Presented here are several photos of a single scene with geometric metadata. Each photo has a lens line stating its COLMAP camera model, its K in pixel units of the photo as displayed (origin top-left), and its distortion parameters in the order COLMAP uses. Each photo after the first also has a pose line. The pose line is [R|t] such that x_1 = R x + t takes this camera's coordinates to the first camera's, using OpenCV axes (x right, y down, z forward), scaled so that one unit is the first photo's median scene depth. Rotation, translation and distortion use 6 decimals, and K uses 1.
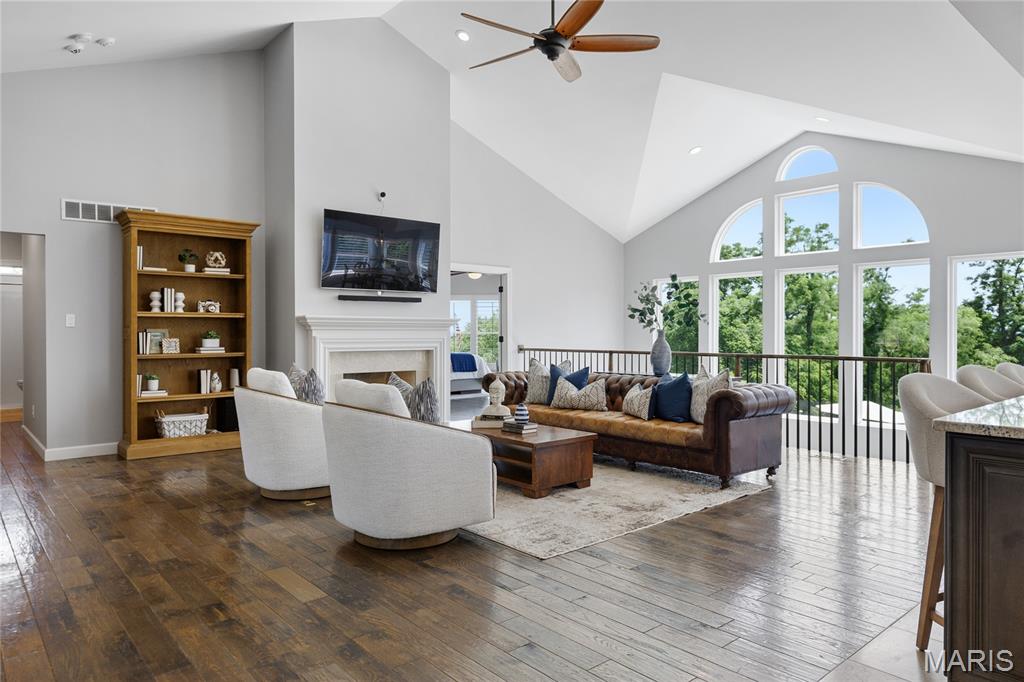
lens RADIAL K [[652.9, 0, 511.7], [0, 652.9, 335.9], [0, 0, 1]] dist [0.000580, -0.000253]
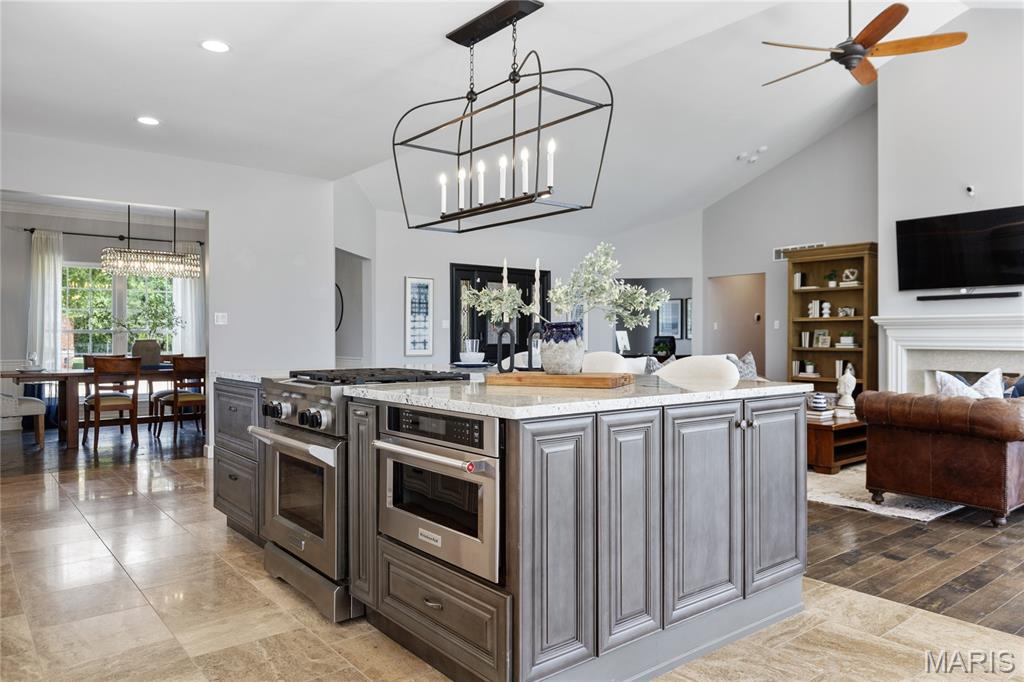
lens RADIAL K [[695.7, 0, 511.7], [0, 695.7, 338.5], [0, 0, 1]] dist [-0.010618, -0.003158]
pose [[-0.040761, 0.004208, -0.999160, 0.948621], [-0.002599, 0.999987, 0.004318, 0.003975], [0.999166, 0.002773, -0.040749, 0.393641]]
